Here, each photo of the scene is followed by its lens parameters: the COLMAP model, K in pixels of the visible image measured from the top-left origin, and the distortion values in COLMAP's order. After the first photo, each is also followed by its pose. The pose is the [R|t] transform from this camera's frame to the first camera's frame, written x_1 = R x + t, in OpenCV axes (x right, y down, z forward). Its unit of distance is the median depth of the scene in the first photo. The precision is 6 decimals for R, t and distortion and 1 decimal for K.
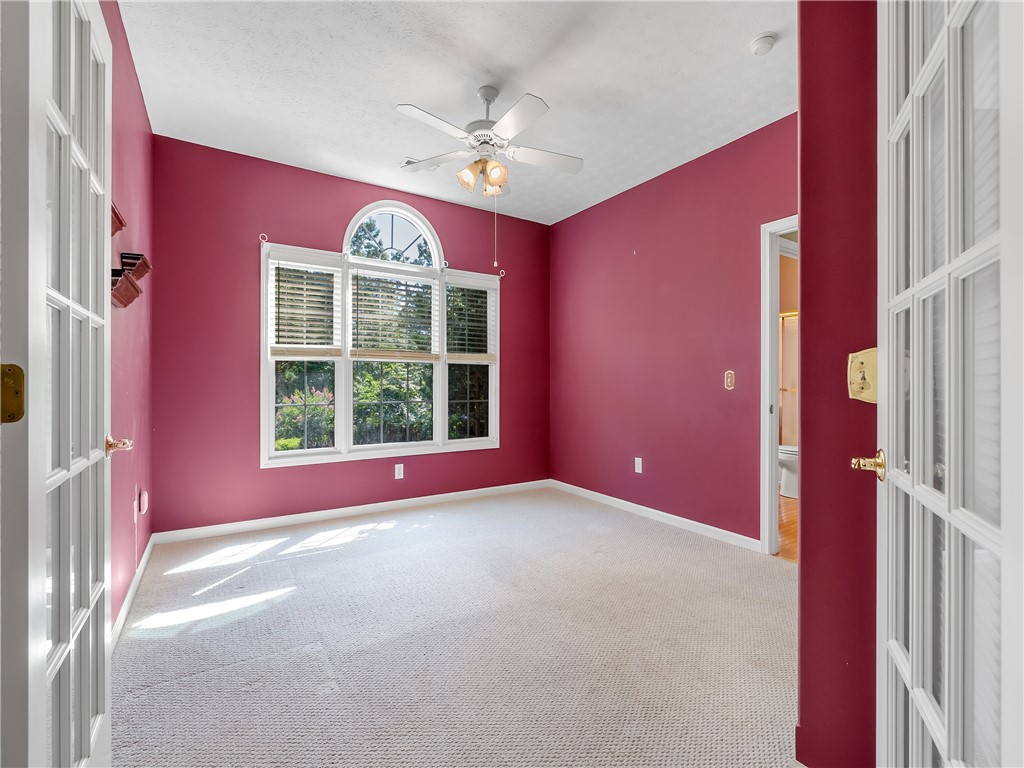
lens RADIAL K [[462.3, 0, 512.4], [0, 462.3, 381.3], [0, 0, 1]] dist [-0.003587, -0.000068]
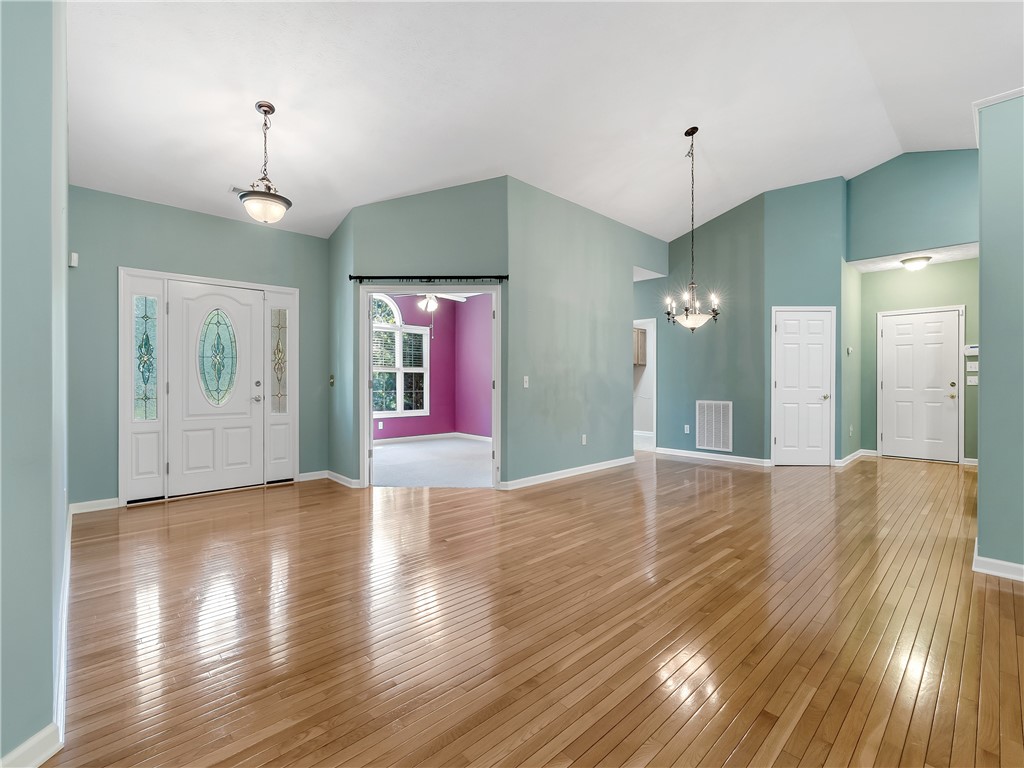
lens RADIAL K [[462.3, 0, 507.2], [0, 462.3, 381.6], [0, 0, 1]] dist [-0.003587, -0.000068]
pose [[0.984415, 0.003308, 0.175833, -0.048966], [-0.005110, 0.999939, 0.009796, -0.020066], [-0.175789, -0.010542, 0.984371, -1.007783]]
